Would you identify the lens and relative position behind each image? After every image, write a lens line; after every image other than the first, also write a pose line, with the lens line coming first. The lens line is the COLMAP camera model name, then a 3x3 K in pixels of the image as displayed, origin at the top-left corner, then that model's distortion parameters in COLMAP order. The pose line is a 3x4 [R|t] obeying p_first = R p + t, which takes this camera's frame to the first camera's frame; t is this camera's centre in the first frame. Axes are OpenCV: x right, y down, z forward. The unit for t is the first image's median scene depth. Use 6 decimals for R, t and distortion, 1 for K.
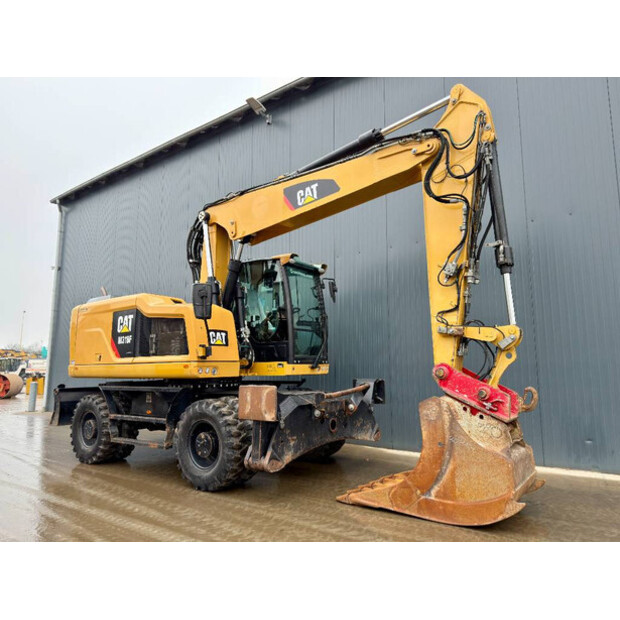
lens RADIAL K [[416.6, 0, 310.0], [0, 416.6, 310.0], [0, 0, 1]] dist [0.000499, -0.000771]
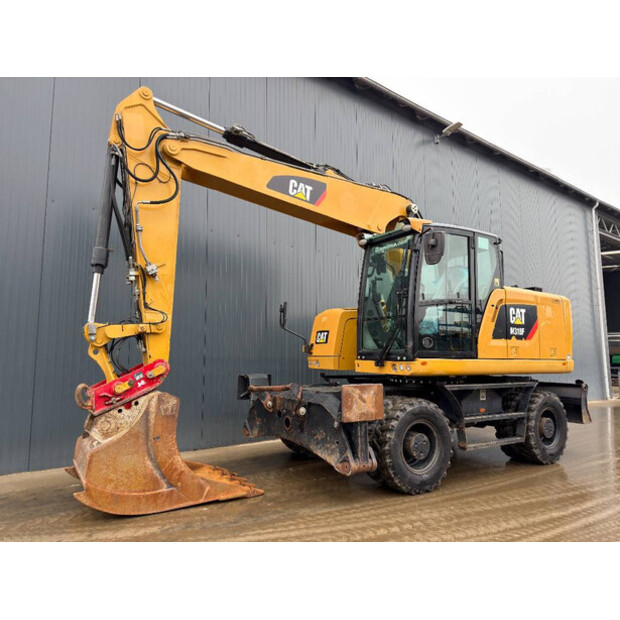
lens RADIAL K [[446.9, 0, 310.0], [0, 446.9, 310.0], [0, 0, 1]] dist [0.054181, -0.005401]
pose [[-0.329342, -0.095484, -0.939370, 0.846931], [0.117790, 0.982947, -0.141210, 0.140205], [0.936835, -0.157155, -0.312478, 1.153401]]
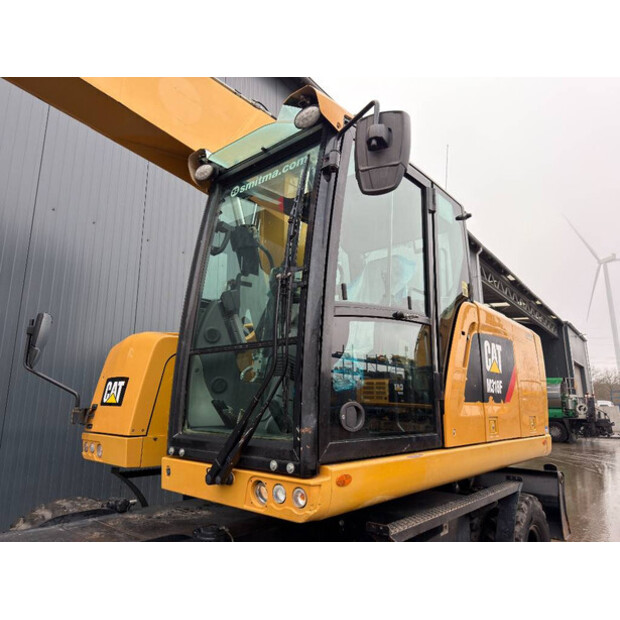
lens RADIAL K [[446.9, 0, 310.0], [0, 446.9, 310.0], [0, 0, 1]] dist [0.054181, -0.005401]
pose [[-0.062452, -0.202493, -0.977290, 0.318552], [0.118061, 0.970828, -0.208699, 0.098919], [0.991040, -0.128414, -0.036724, 1.082124]]
